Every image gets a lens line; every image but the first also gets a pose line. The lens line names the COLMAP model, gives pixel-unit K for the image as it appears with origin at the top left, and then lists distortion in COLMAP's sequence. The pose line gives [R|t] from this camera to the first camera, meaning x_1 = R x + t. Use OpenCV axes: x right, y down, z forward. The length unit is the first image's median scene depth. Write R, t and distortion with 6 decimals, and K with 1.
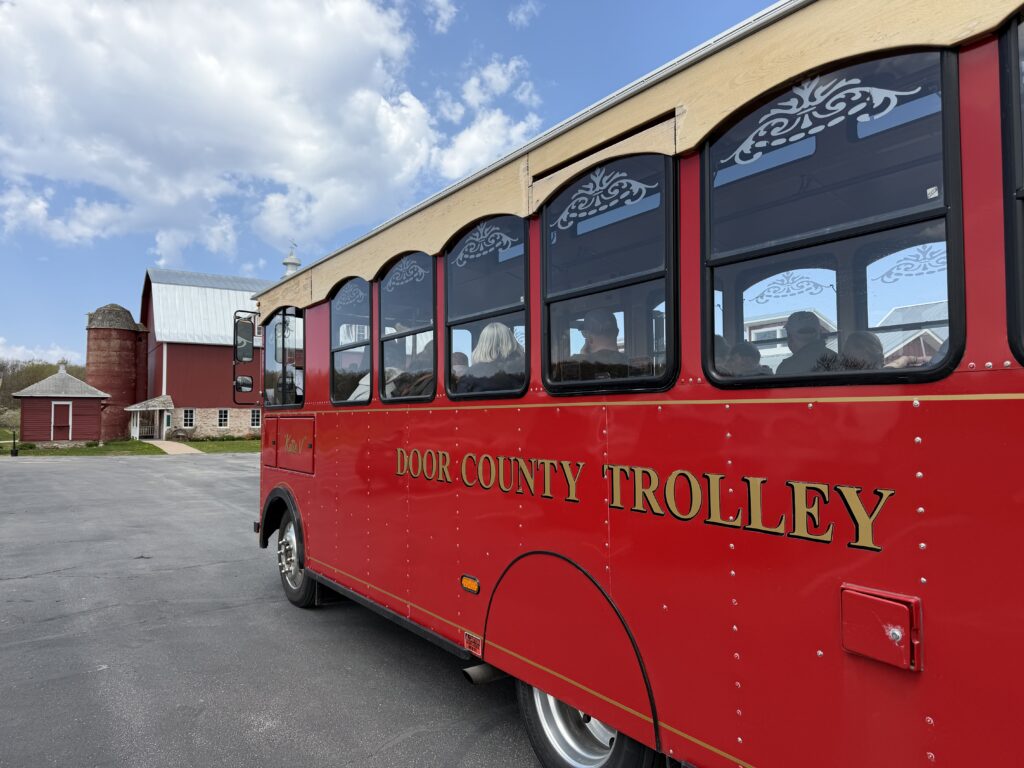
lens RADIAL K [[725.7, 0, 512.8], [0, 725.7, 386.0], [0, 0, 1]] dist [-0.006940, -0.002092]
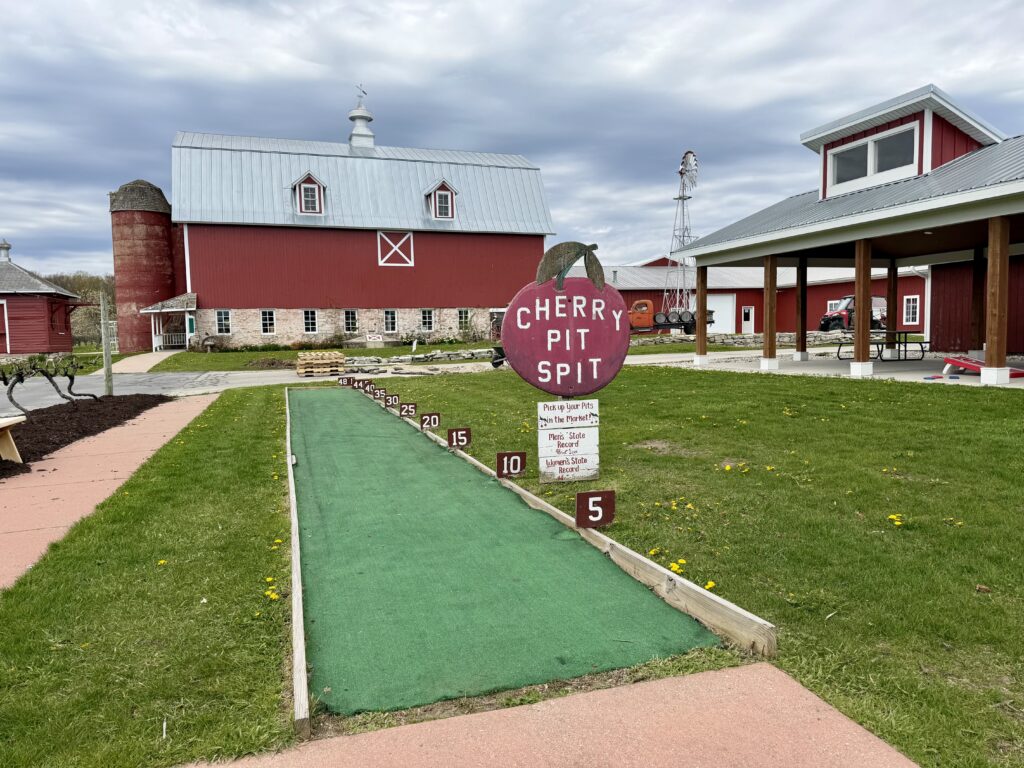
lens RADIAL K [[725.7, 0, 509.7], [0, 725.7, 383.5], [0, 0, 1]] dist [-0.006940, -0.002092]
pose [[0.971522, 0.005097, -0.236895, 0.033705], [0.024820, 0.992080, 0.123133, 0.021109], [0.235646, -0.125506, 0.963701, 0.310790]]
